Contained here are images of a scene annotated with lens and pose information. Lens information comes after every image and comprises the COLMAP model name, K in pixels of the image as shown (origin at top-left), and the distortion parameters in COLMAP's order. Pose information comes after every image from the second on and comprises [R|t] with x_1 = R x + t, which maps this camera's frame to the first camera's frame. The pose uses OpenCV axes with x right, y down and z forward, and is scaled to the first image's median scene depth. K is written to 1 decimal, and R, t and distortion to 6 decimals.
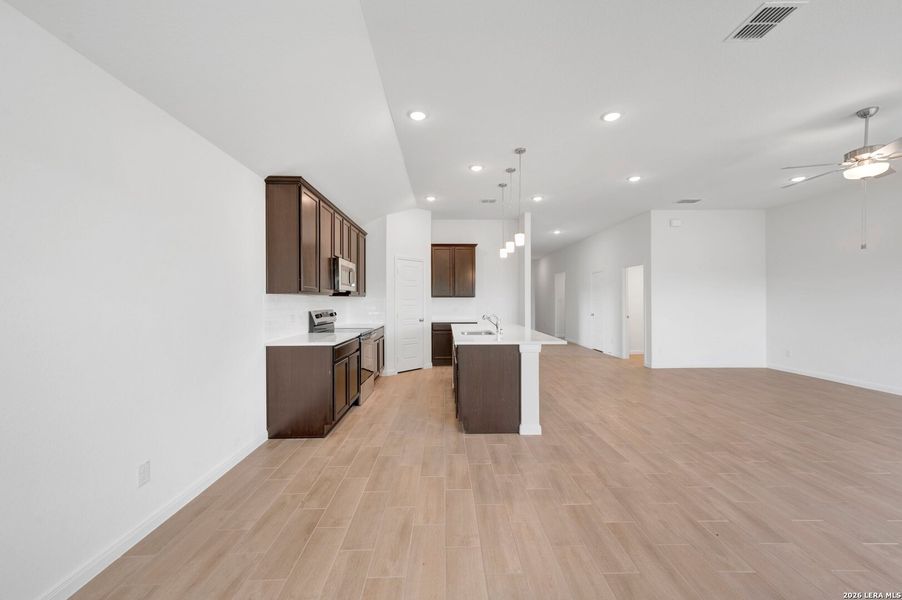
lens RADIAL K [[357.6, 0, 447.8], [0, 357.6, 296.3], [0, 0, 1]] dist [-0.001393, 0.000820]
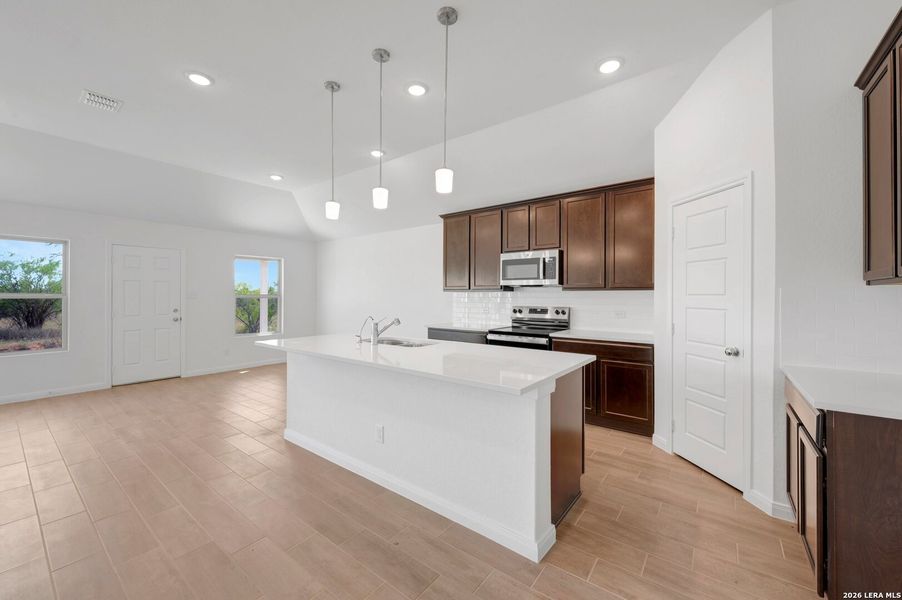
lens RADIAL K [[357.6, 0, 449.8], [0, 357.6, 292.6], [0, 0, 1]] dist [-0.001393, 0.000820]
pose [[-0.628804, -0.005052, -0.777548, 0.619906], [0.008790, 0.999869, -0.013605, 0.016963], [0.777514, -0.015390, -0.628677, 1.668873]]
